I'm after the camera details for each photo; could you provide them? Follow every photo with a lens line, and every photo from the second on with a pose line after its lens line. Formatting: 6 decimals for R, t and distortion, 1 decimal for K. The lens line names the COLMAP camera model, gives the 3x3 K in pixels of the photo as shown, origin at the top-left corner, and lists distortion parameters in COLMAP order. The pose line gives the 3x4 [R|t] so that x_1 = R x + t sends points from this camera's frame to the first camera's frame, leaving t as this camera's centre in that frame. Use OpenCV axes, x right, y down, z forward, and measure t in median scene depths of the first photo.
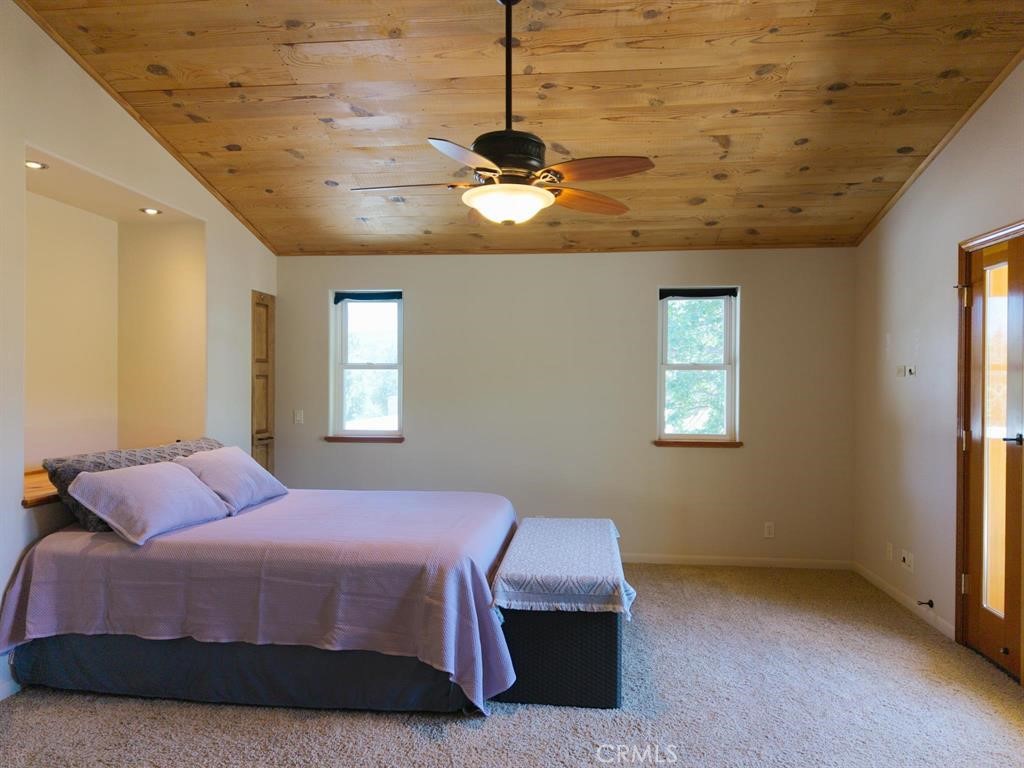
lens RADIAL K [[703.4, 0, 507.7], [0, 703.4, 378.0], [0, 0, 1]] dist [0.013857, -0.028416]
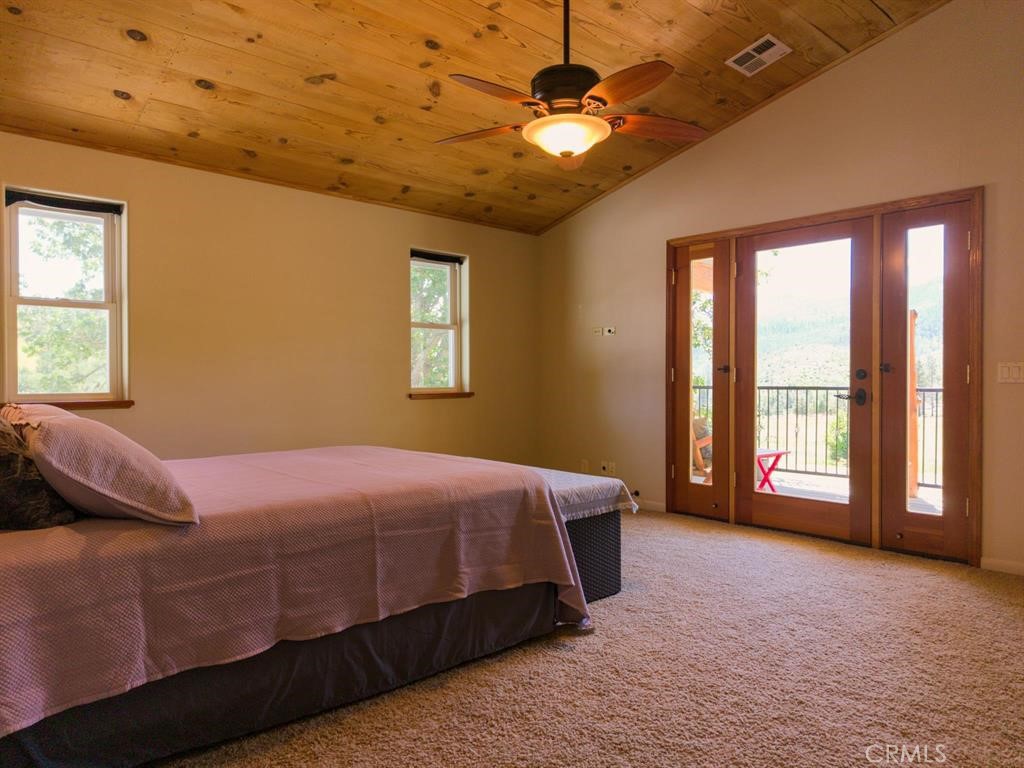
lens RADIAL K [[703.4, 0, 508.3], [0, 703.4, 386.2], [0, 0, 1]] dist [0.013857, -0.028416]
pose [[0.634734, -0.014201, 0.772601, -0.712363], [0.003534, 0.999874, 0.015475, 0.088601], [-0.772723, -0.007092, 0.634704, 0.324866]]
